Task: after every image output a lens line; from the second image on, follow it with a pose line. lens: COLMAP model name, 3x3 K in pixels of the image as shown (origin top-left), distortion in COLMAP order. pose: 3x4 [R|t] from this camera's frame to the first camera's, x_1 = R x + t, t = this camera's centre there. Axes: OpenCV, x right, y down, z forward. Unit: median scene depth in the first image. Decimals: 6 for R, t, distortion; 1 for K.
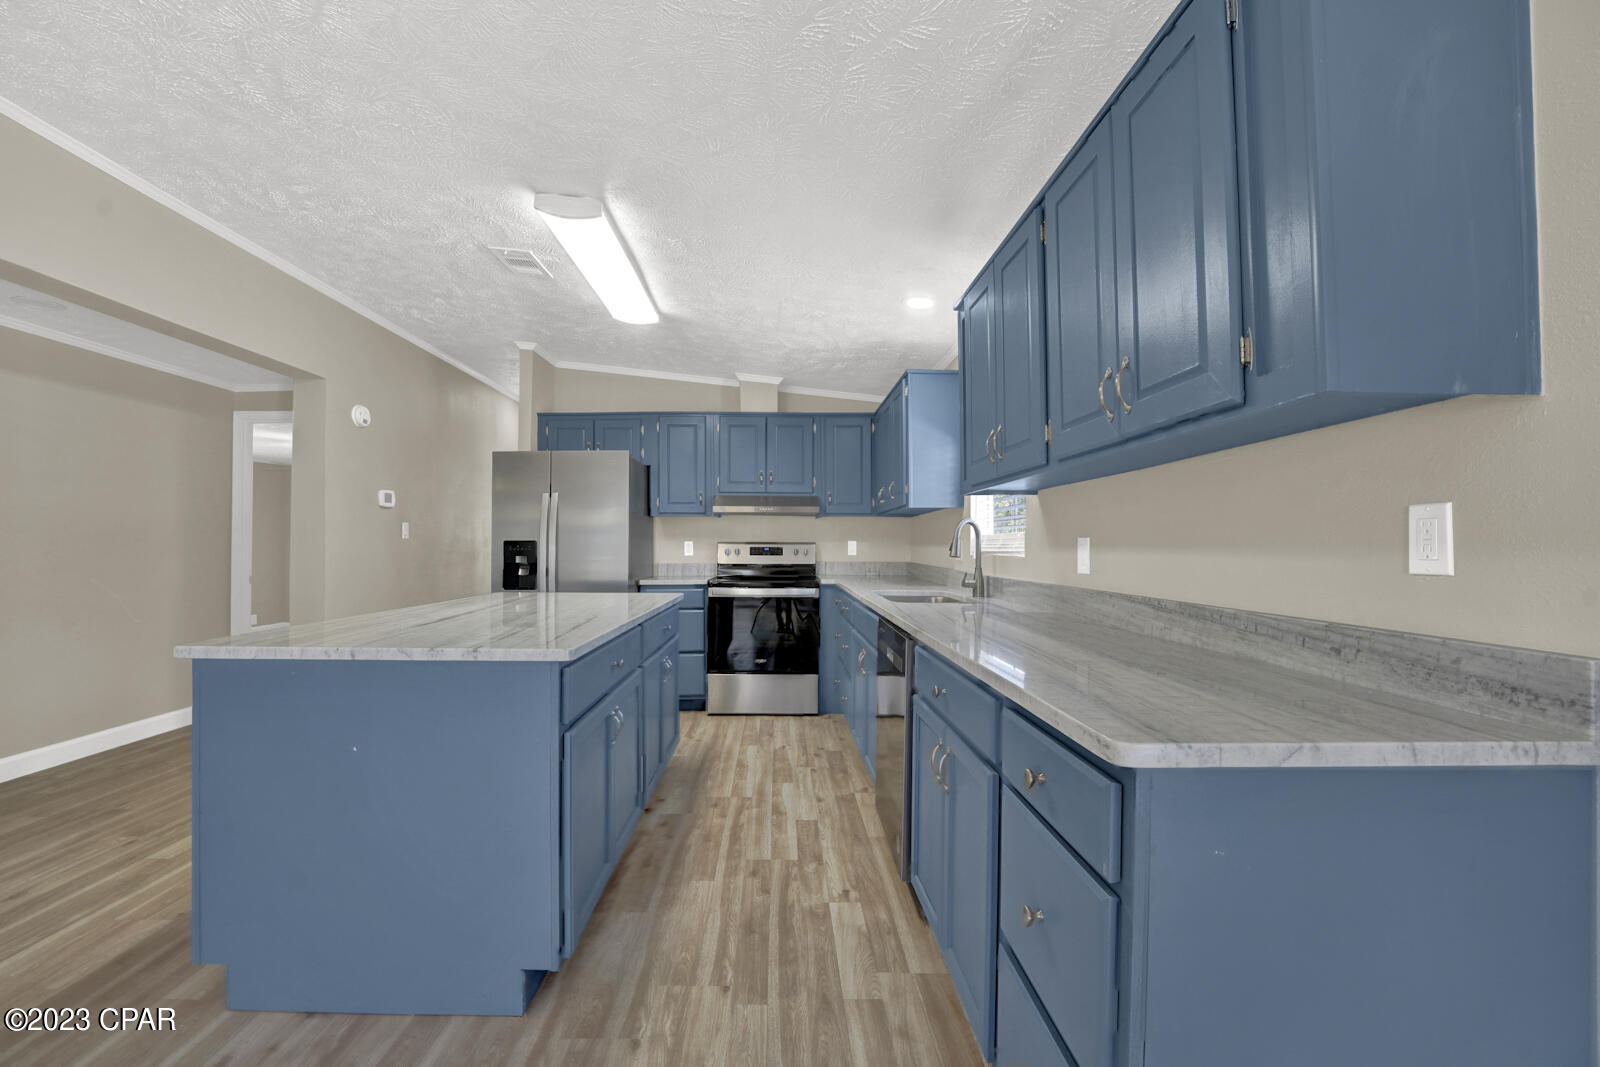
lens RADIAL K [[649.4, 0, 782.8], [0, 649.4, 534.7], [0, 0, 1]] dist [-0.029114, 0.003594]
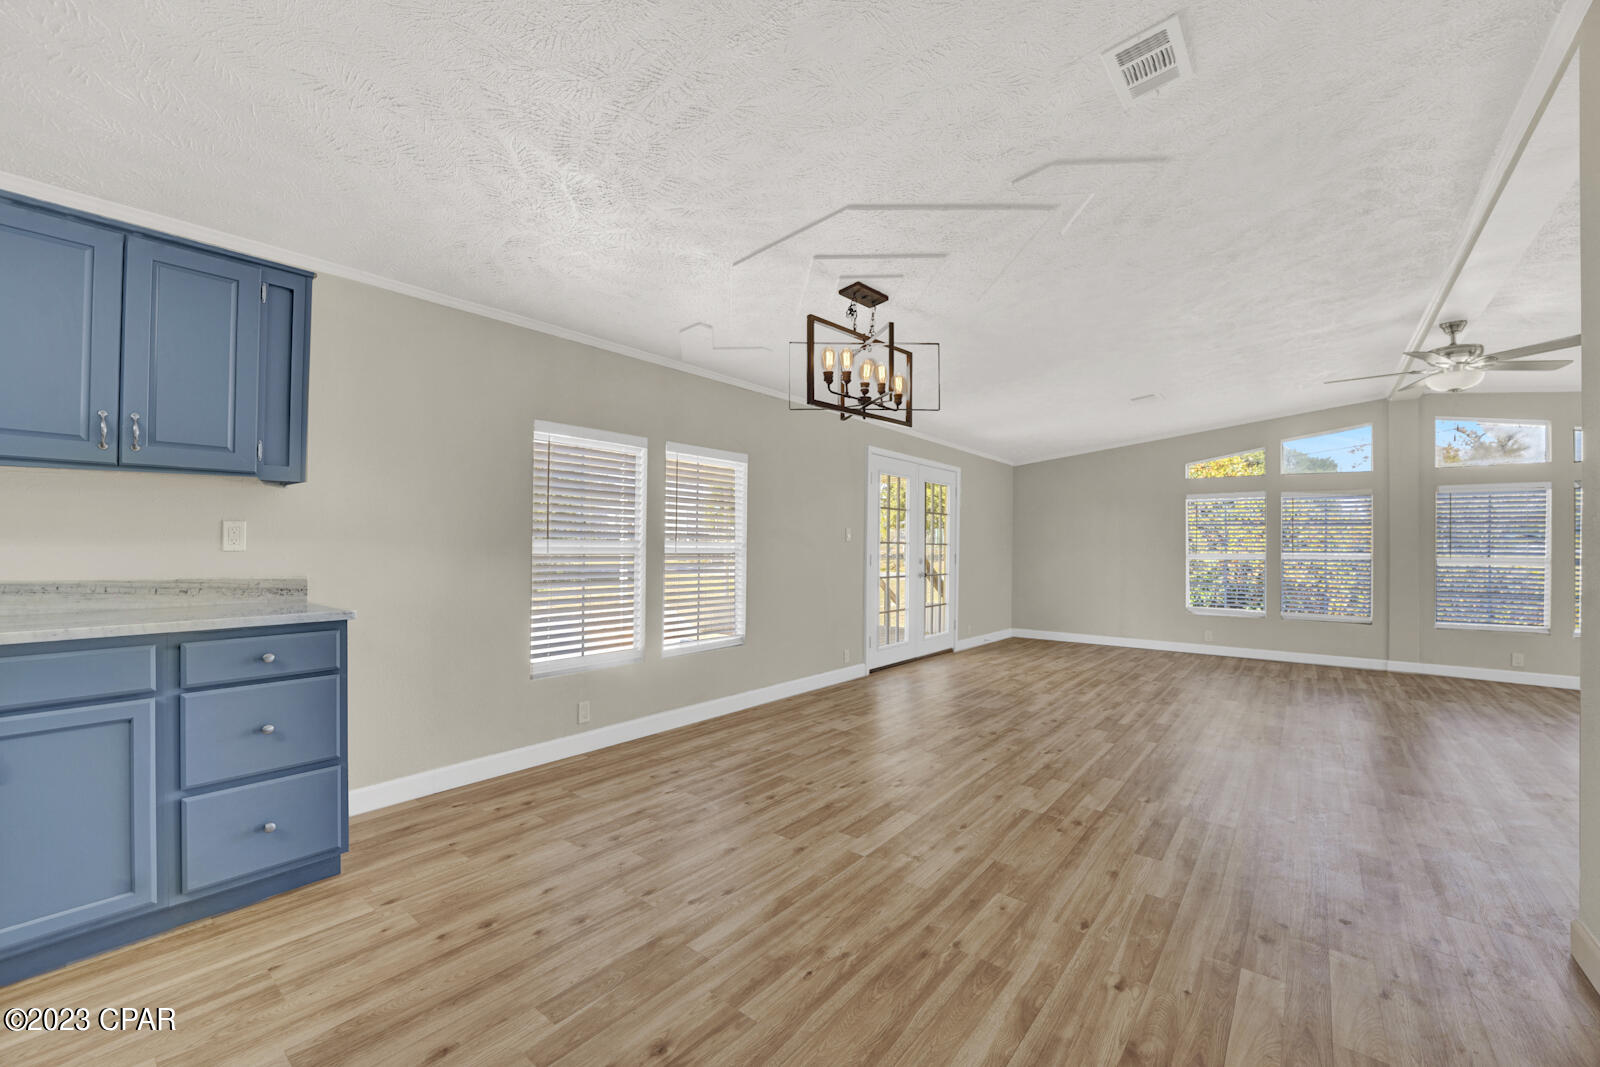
lens RADIAL K [[649.4, 0, 788.5], [0, 649.4, 535.7], [0, 0, 1]] dist [-0.029114, 0.003594]
pose [[-0.768281, -0.002767, 0.640107, -0.823640], [-0.021322, 0.999546, -0.021272, 0.004801], [-0.639758, -0.029991, -0.767991, 0.592057]]
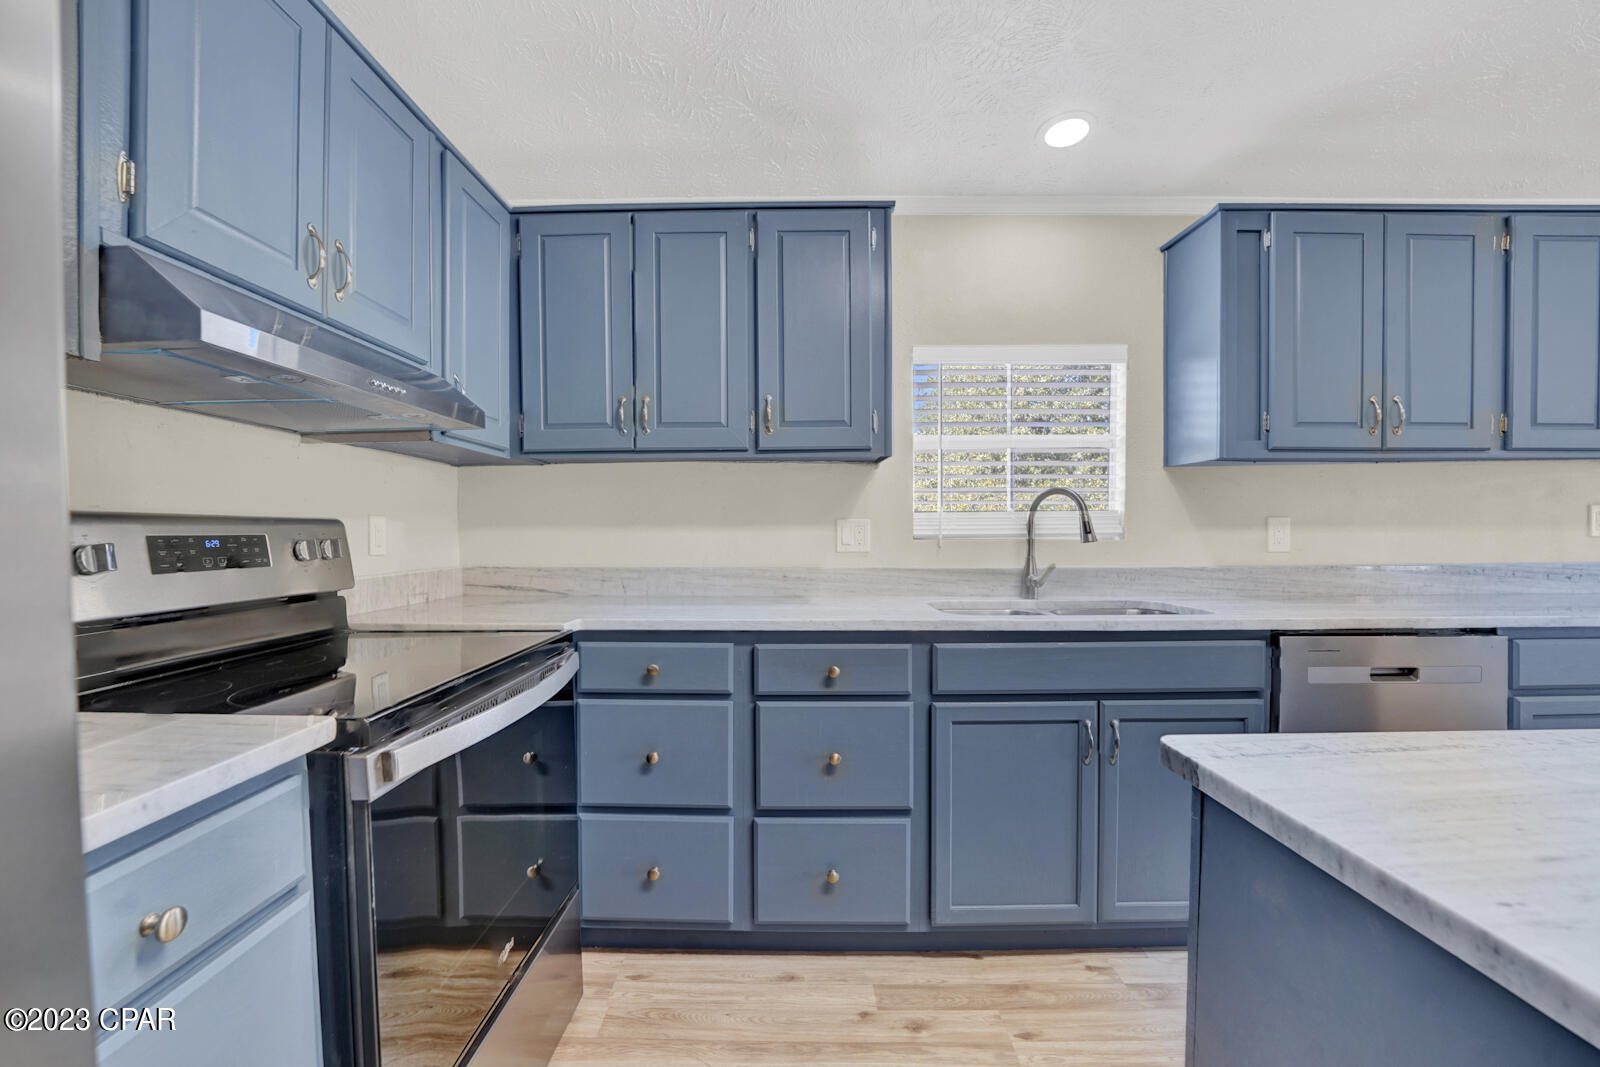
lens RADIAL K [[649.4, 0, 780.1], [0, 649.4, 545.9], [0, 0, 1]] dist [-0.029114, 0.003594]
pose [[0.025183, -0.024054, 0.999393, -0.496370], [-0.011378, 0.999639, 0.024346, 0.029542], [-0.999618, -0.011984, 0.024900, 1.516064]]
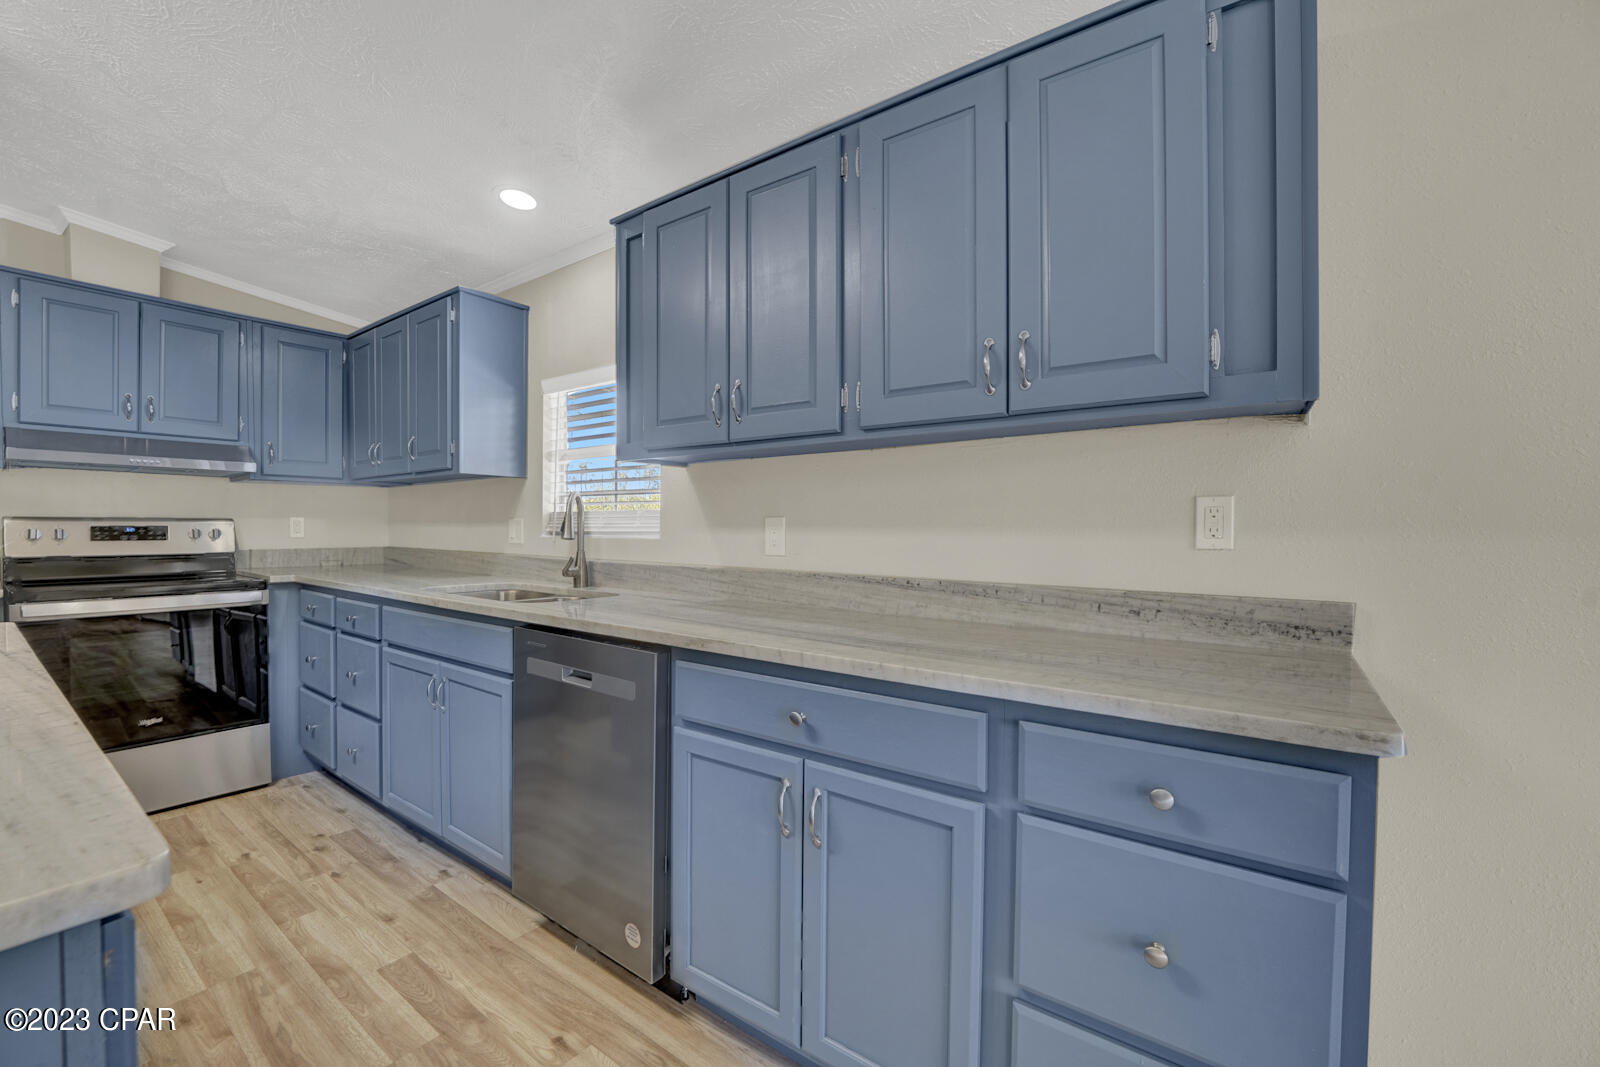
lens RADIAL K [[649.4, 0, 792.6], [0, 649.4, 536.5], [0, 0, 1]] dist [-0.029114, 0.003594]
pose [[0.601970, -0.012068, 0.798427, -0.232638], [-0.016692, 0.999477, 0.027692, 0.005373], [-0.798344, -0.029997, 0.601454, 0.352828]]
